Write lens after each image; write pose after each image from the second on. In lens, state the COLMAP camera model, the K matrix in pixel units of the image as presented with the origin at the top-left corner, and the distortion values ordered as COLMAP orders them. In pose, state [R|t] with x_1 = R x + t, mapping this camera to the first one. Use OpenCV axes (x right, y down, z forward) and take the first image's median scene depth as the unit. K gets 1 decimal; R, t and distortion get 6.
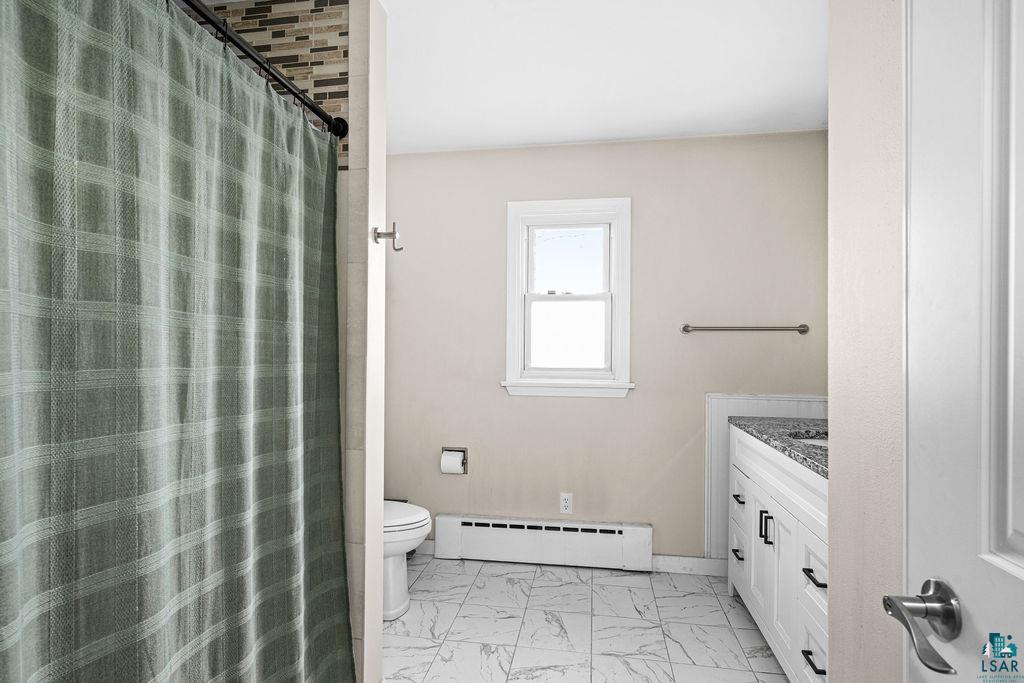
lens RADIAL K [[512.0, 0, 511.8], [0, 512.0, 346.4], [0, 0, 1]] dist [0.006925, 0.001327]
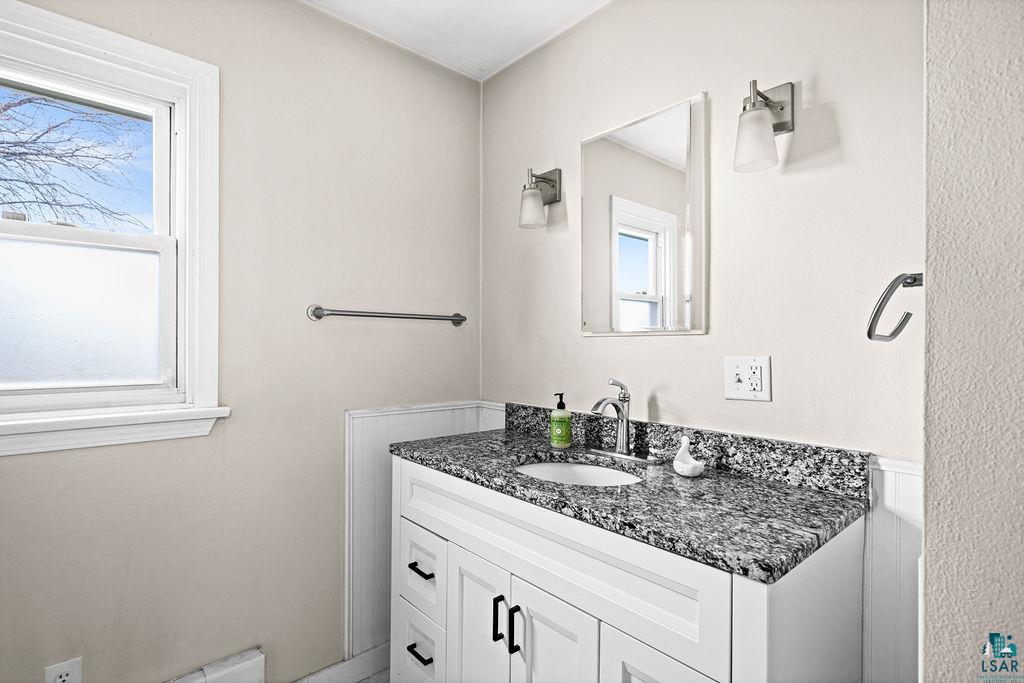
lens RADIAL K [[512.0, 0, 520.3], [0, 512.0, 346.5], [0, 0, 1]] dist [0.006925, 0.001327]
pose [[0.634732, -0.006948, 0.772701, 0.011160], [-0.000872, 0.999952, 0.009708, 0.001157], [-0.772732, -0.006835, 0.634696, 0.408139]]
